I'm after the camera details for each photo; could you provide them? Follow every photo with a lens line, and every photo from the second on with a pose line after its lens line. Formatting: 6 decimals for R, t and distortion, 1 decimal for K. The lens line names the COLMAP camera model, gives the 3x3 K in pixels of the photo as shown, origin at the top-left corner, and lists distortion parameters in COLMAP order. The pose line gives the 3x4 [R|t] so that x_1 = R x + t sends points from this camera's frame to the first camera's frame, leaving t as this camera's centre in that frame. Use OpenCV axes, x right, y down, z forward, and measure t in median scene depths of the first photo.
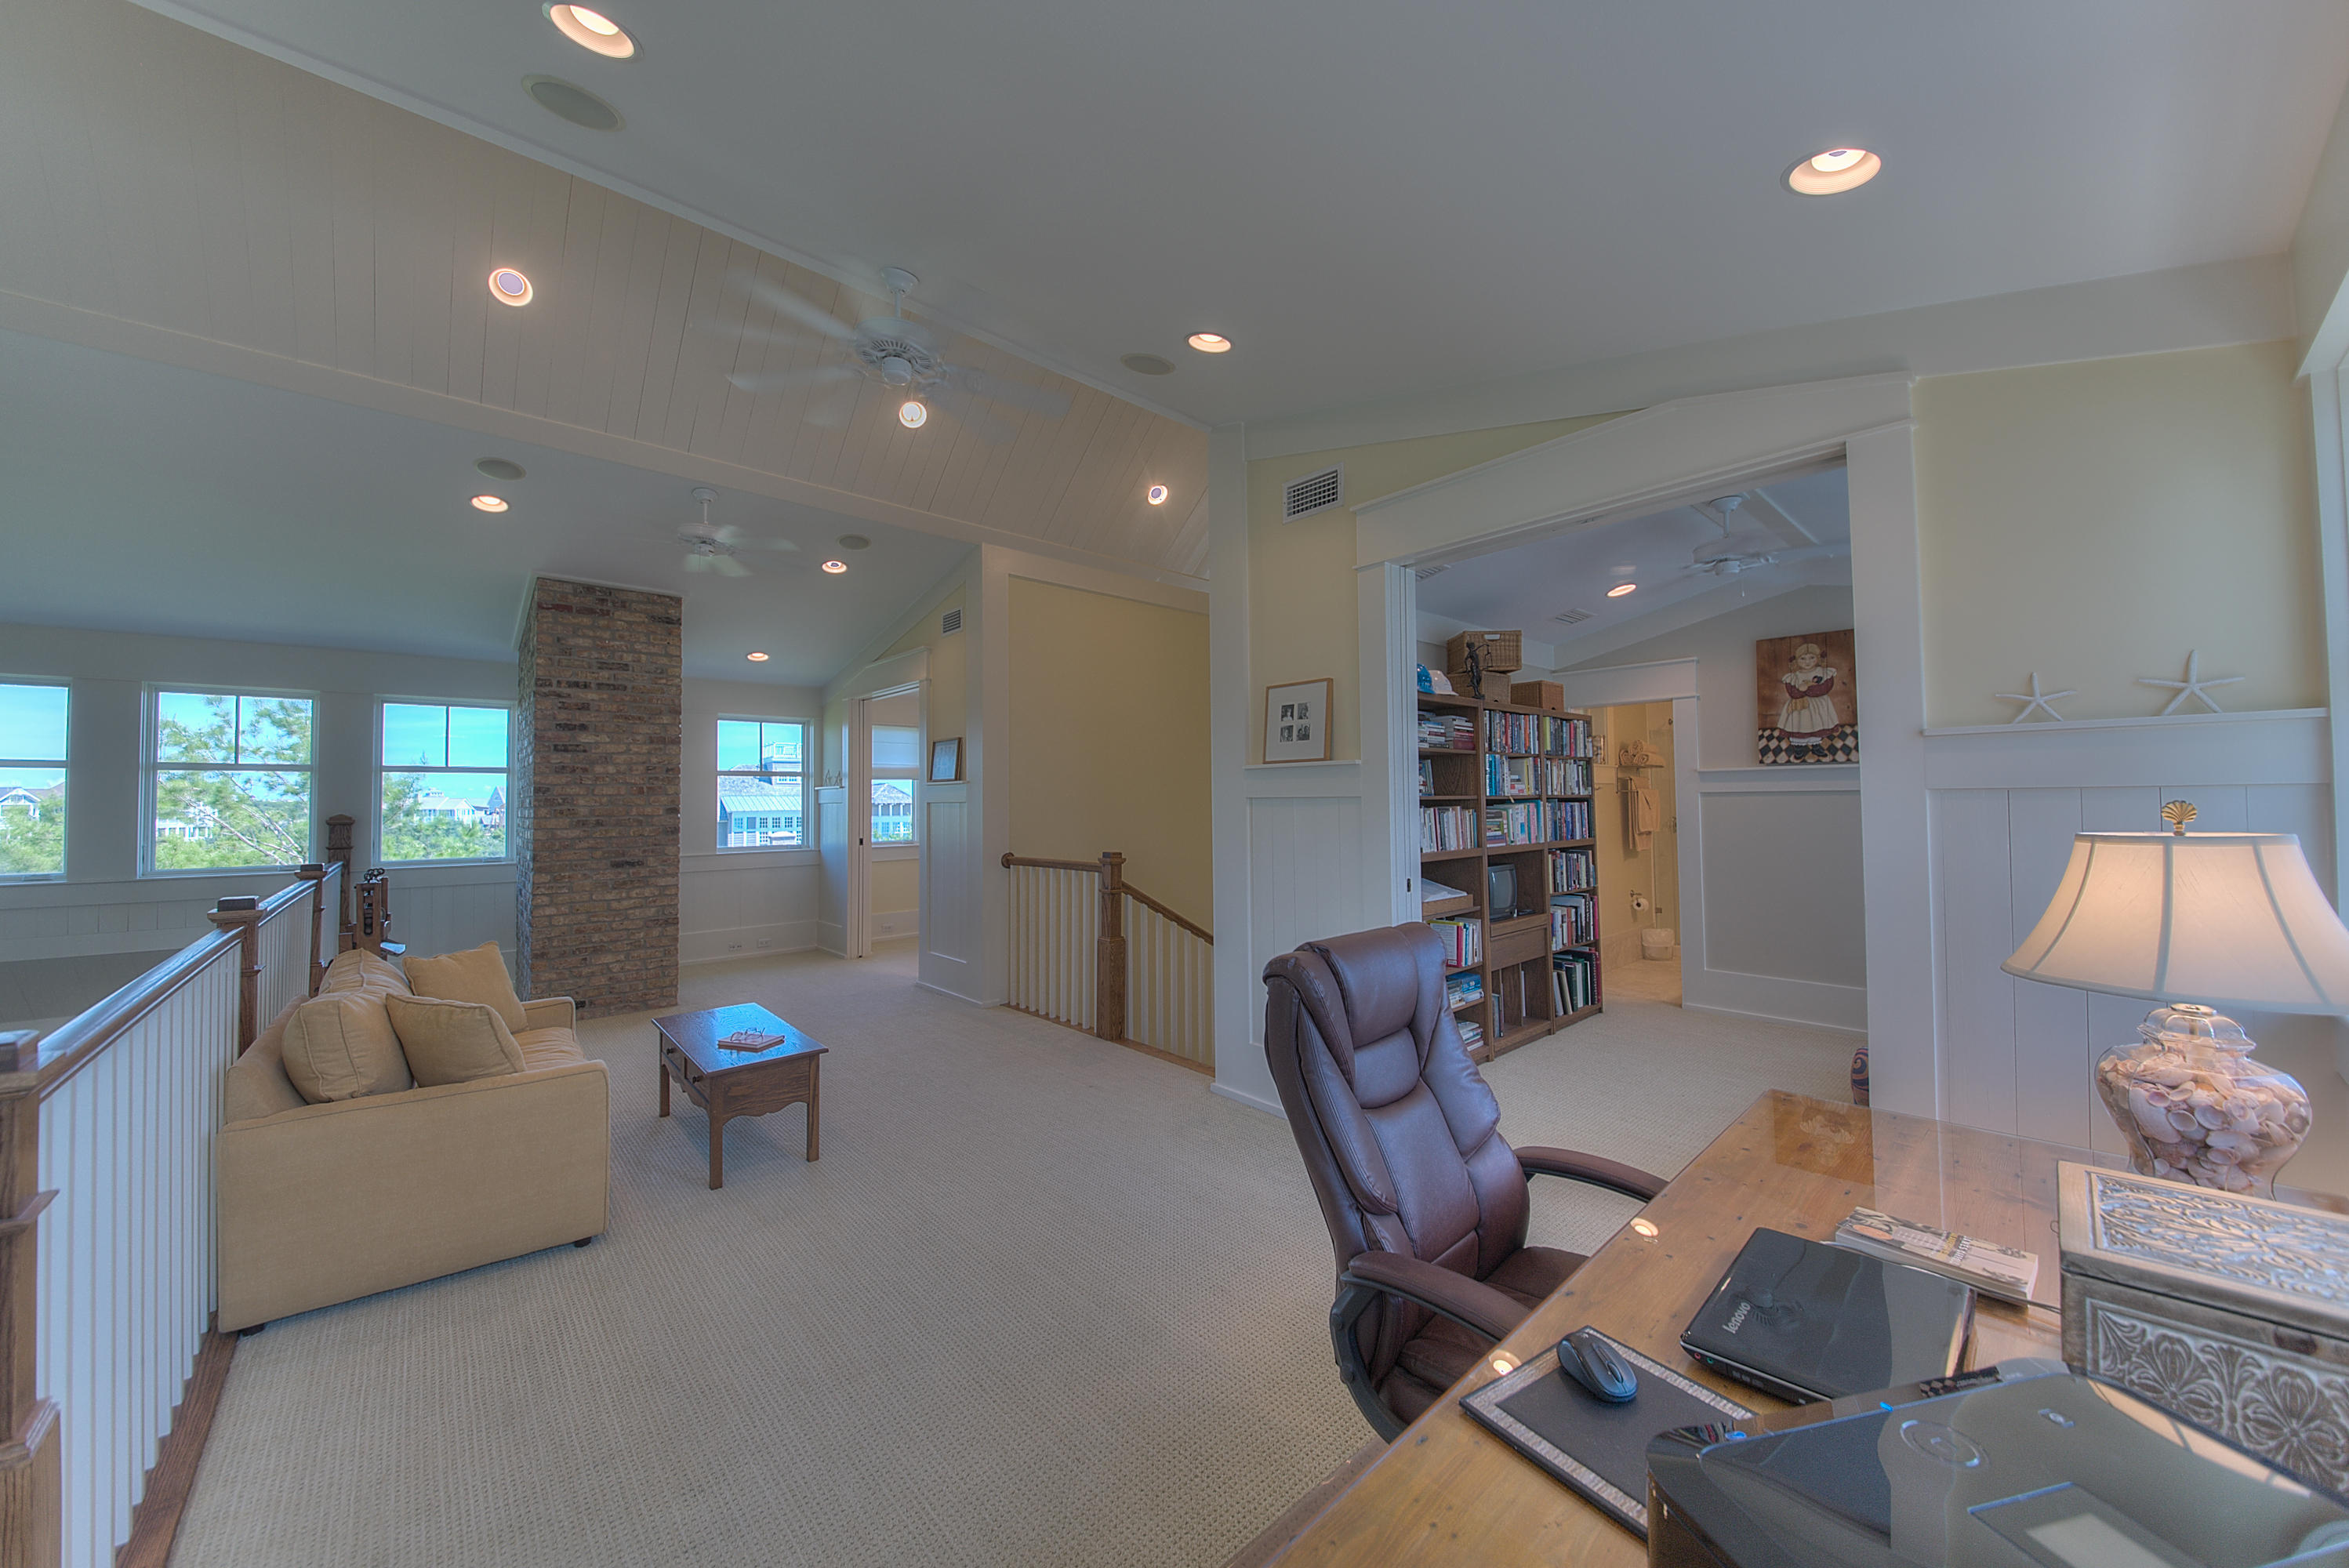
lens RADIAL K [[833.1, 0, 1155.0], [0, 833.1, 778.0], [0, 0, 1]] dist [-0.007936, -0.003727]
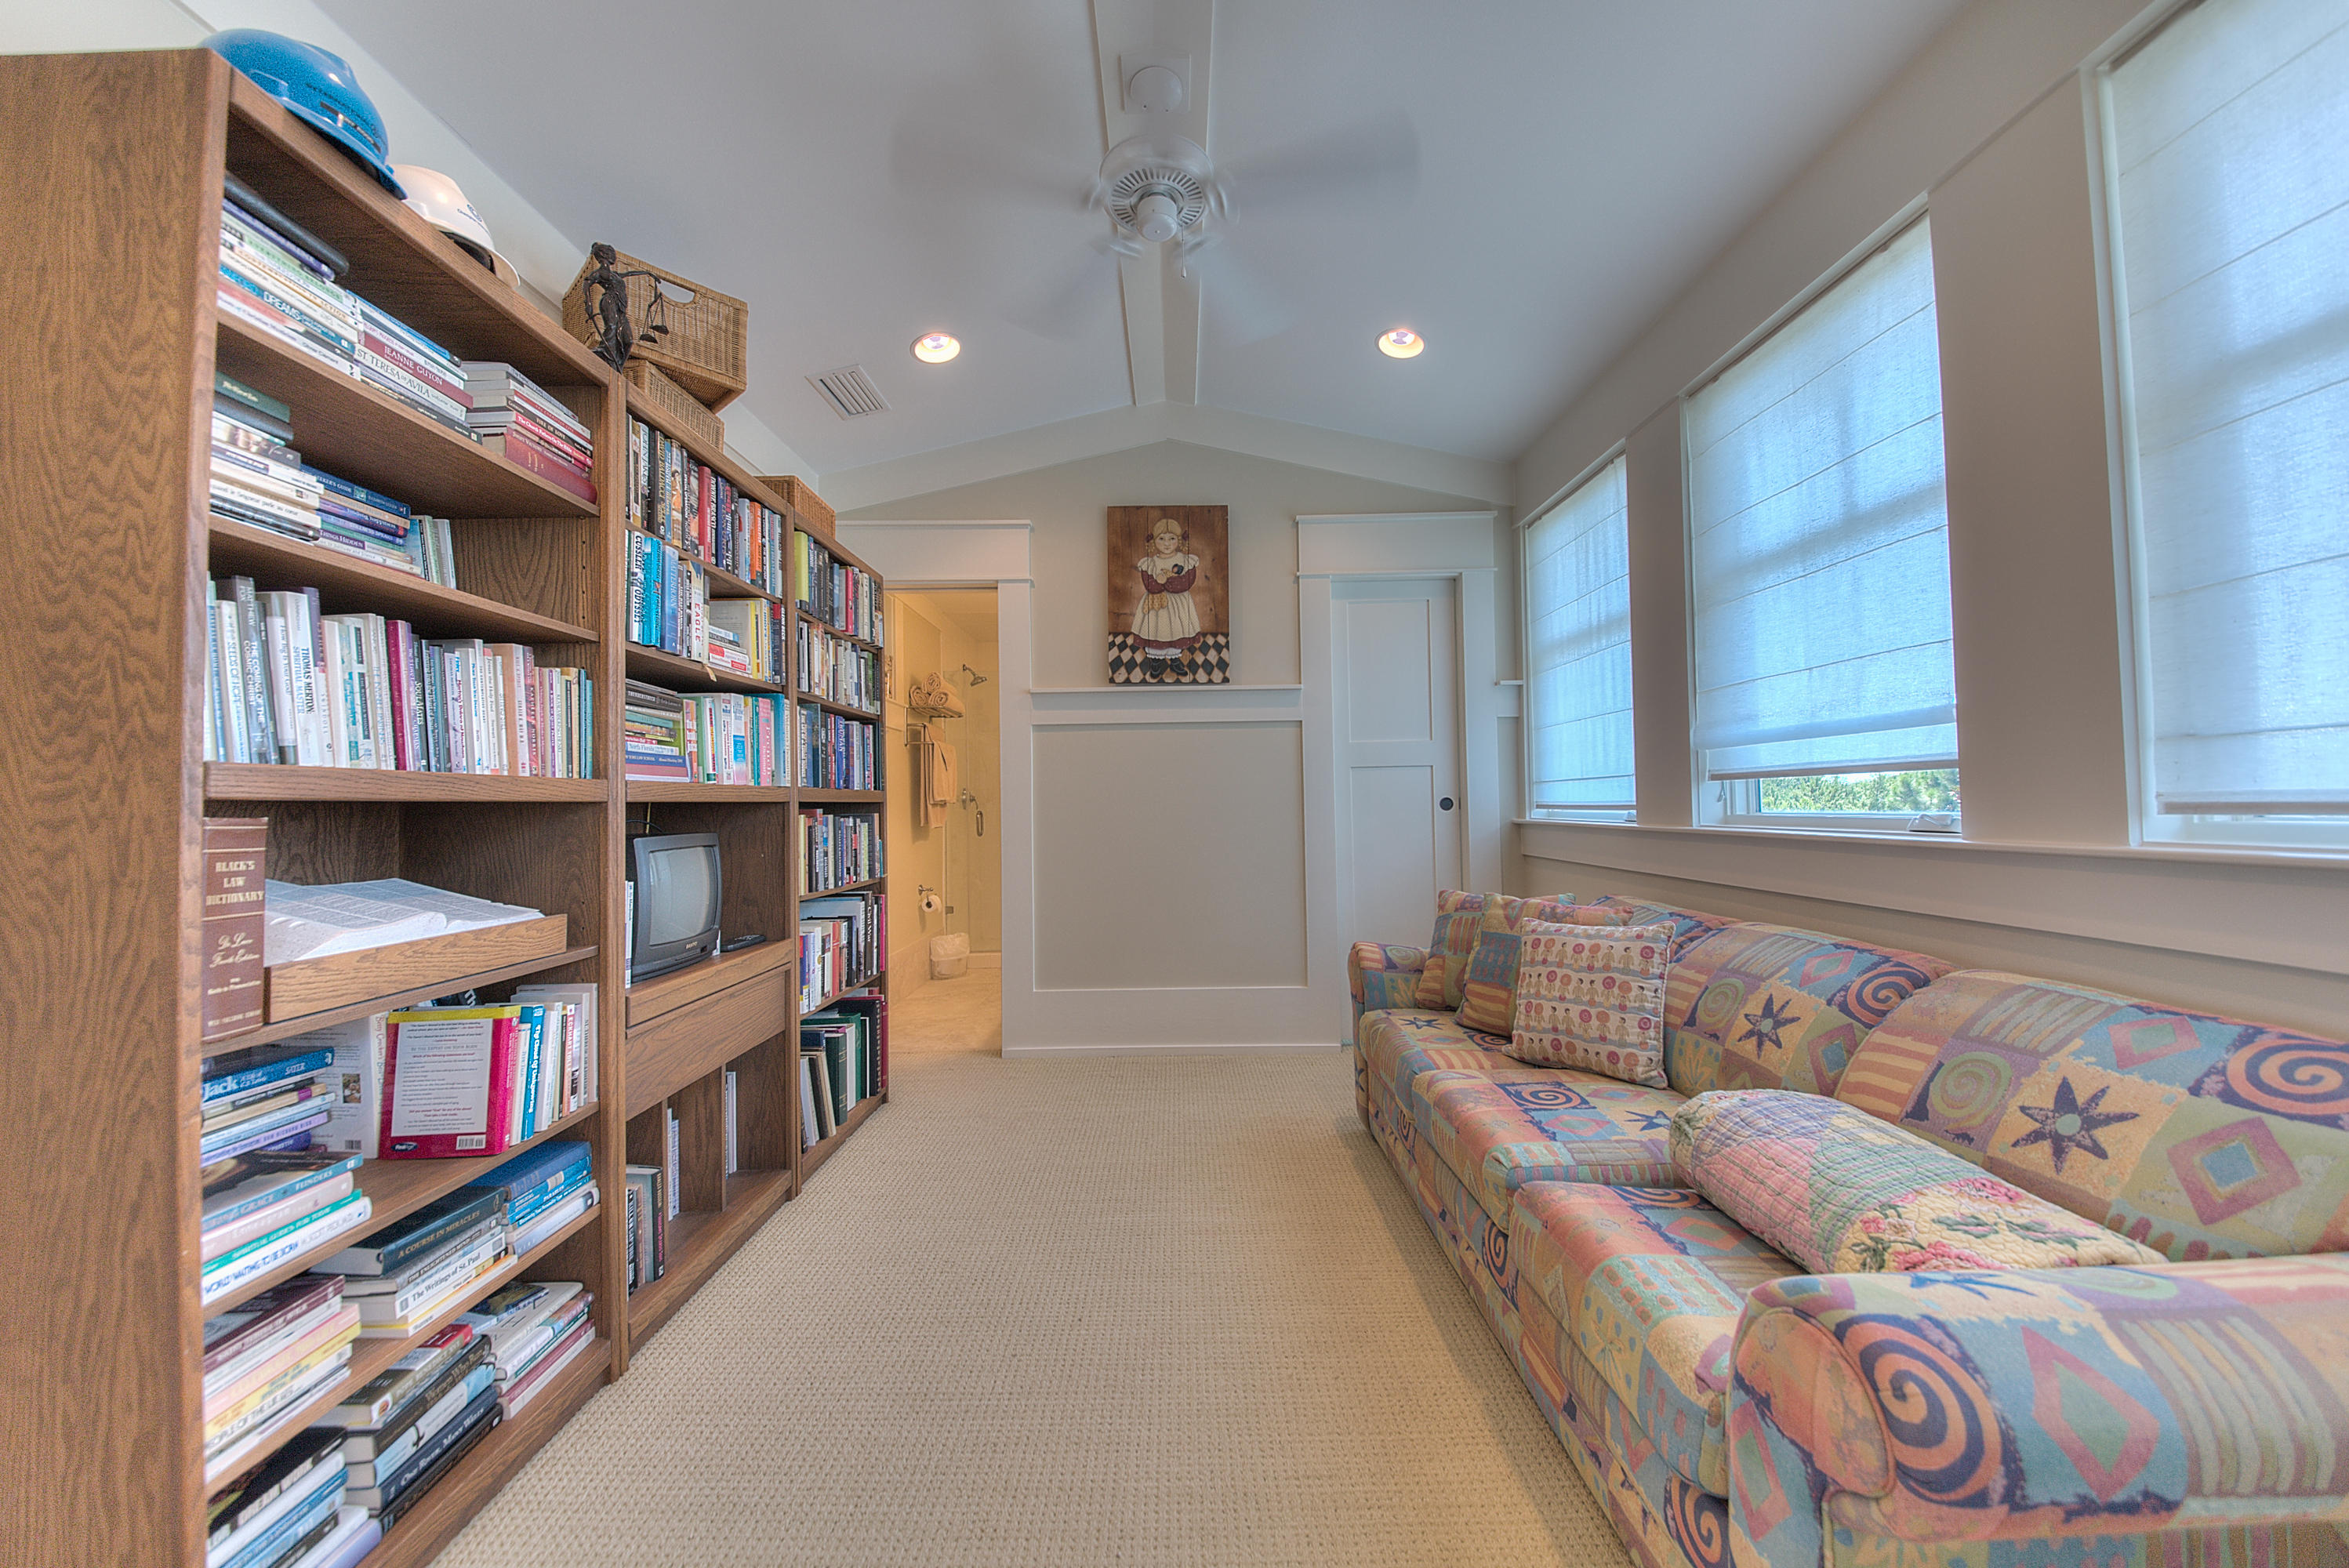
lens RADIAL K [[833.1, 0, 1171.1], [0, 833.1, 767.0], [0, 0, 1]] dist [-0.007936, -0.003727]
pose [[0.664960, 0.033004, 0.746149, 0.241450], [-0.013989, 0.999398, -0.031739, 0.072120], [-0.746748, 0.010667, 0.665022, 0.487413]]
